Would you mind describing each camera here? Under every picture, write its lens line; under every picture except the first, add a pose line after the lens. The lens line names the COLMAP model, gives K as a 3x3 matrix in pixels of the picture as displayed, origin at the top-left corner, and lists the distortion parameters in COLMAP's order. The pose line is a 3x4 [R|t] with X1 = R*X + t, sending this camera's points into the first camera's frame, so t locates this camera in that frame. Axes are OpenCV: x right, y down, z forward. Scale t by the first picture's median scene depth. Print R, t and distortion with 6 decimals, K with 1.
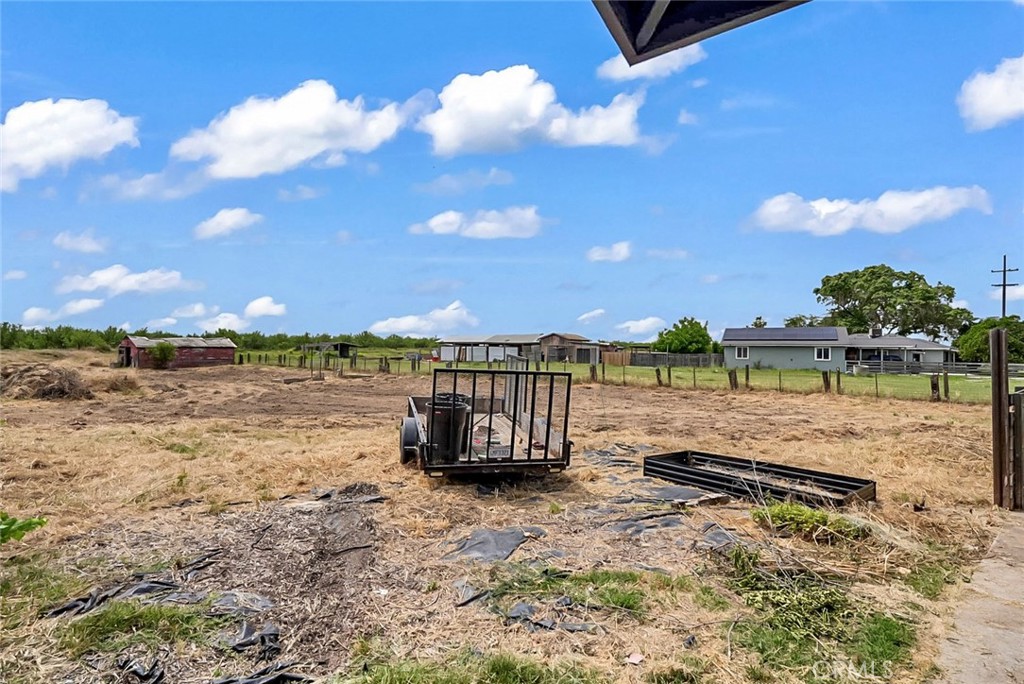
lens RADIAL K [[465.3, 0, 514.5], [0, 465.3, 337.6], [0, 0, 1]] dist [0.002811, -0.000667]
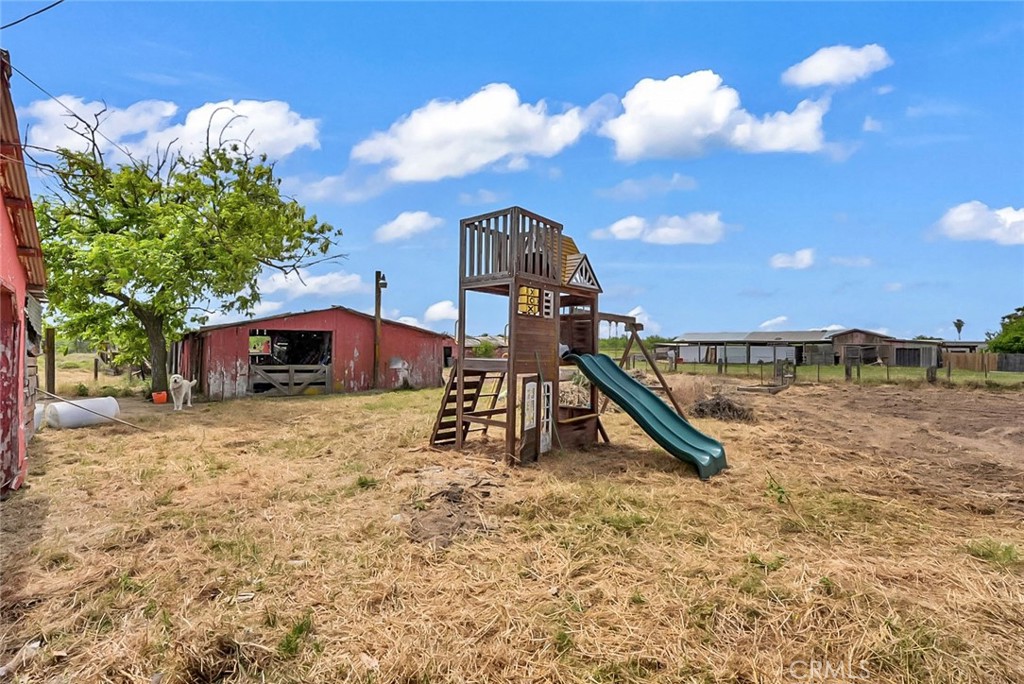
lens RADIAL K [[465.3, 0, 509.5], [0, 465.3, 340.7], [0, 0, 1]] dist [0.002811, -0.000667]
pose [[0.999956, 0.009391, 0.000018, -0.397594], [-0.009391, 0.999940, -0.005626, 0.000993], [-0.000071, 0.005625, 0.999984, 0.009263]]
